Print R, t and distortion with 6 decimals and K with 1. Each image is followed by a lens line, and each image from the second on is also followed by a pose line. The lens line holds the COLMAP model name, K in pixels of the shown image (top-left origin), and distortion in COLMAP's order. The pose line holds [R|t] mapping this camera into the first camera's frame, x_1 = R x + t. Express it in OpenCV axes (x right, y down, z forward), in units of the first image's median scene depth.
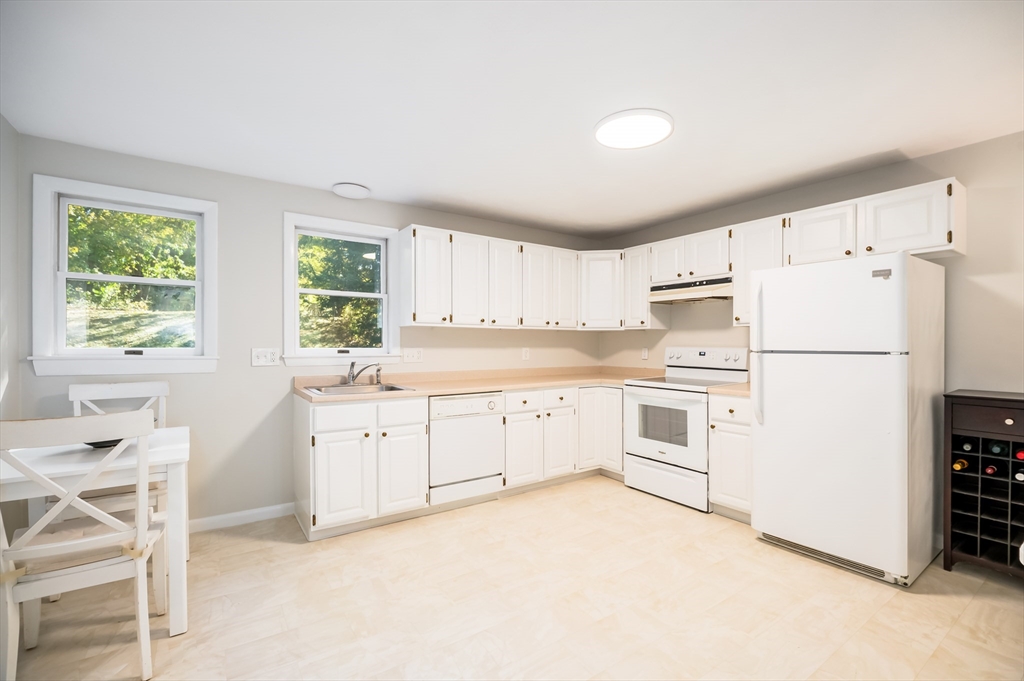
lens RADIAL K [[447.7, 0, 509.7], [0, 447.7, 341.9], [0, 0, 1]] dist [-0.002733, -0.000588]
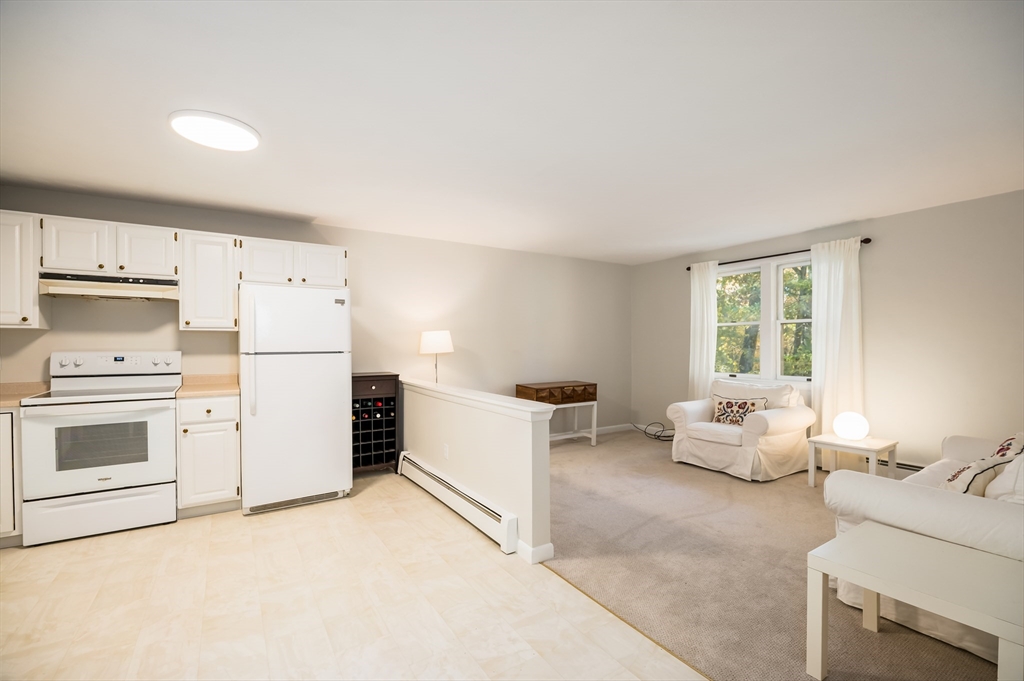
lens RADIAL K [[447.7, 0, 509.3], [0, 447.7, 345.5], [0, 0, 1]] dist [-0.002733, -0.000588]
pose [[0.046764, -0.002074, 0.998904, -0.492163], [0.001707, 0.999997, 0.001996, -0.000960], [-0.998904, 0.001611, 0.046768, 0.229303]]
